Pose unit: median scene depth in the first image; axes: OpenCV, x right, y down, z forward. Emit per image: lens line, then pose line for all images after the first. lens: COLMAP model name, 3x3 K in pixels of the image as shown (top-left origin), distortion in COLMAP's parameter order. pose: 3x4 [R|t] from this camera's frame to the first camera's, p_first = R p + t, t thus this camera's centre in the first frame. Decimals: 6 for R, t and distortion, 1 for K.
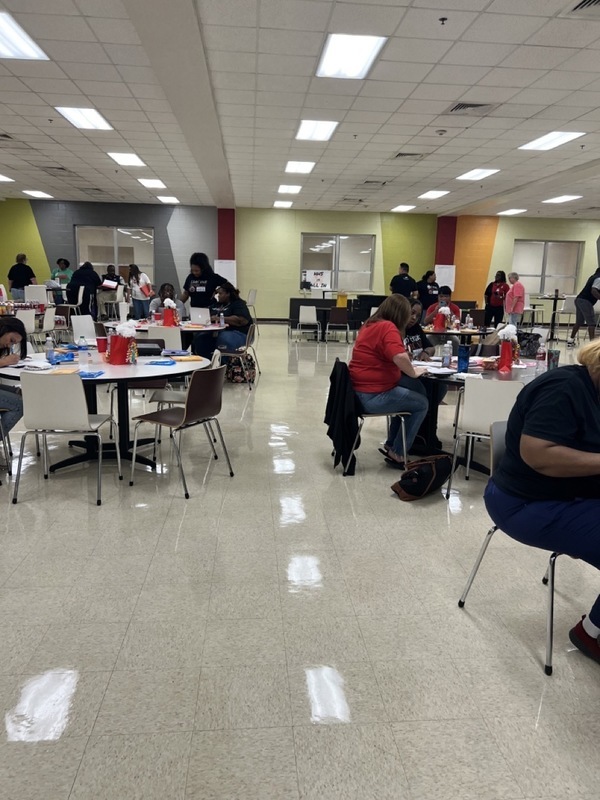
lens RADIAL K [[610.7, 0, 300.0], [0, 610.7, 397.4], [0, 0, 1]] dist [0.021179, -0.008887]
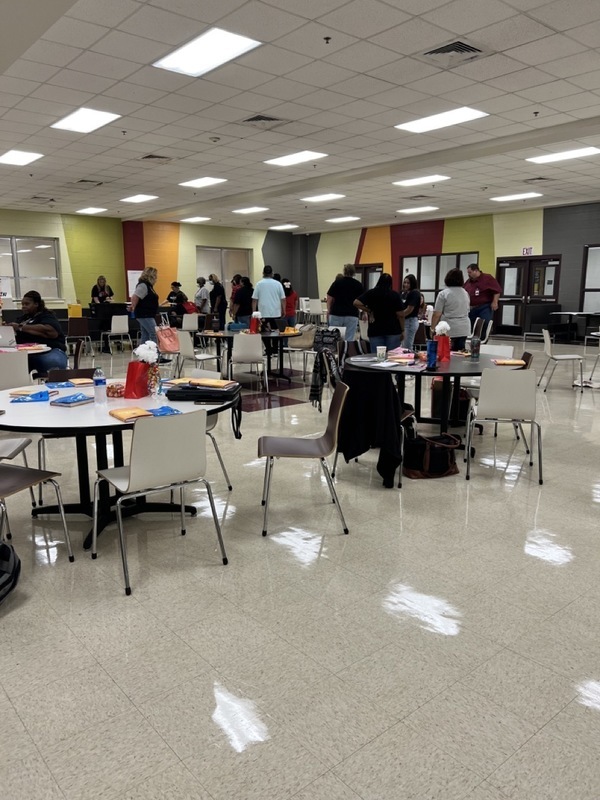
lens RADIAL K [[610.7, 0, 298.6], [0, 610.7, 402.2], [0, 0, 1]] dist [0.021179, -0.008887]
pose [[0.826226, -0.123952, 0.549533, -0.257924], [0.123799, 0.991597, 0.037531, -0.024591], [-0.549568, 0.037023, 0.834628, 0.097732]]
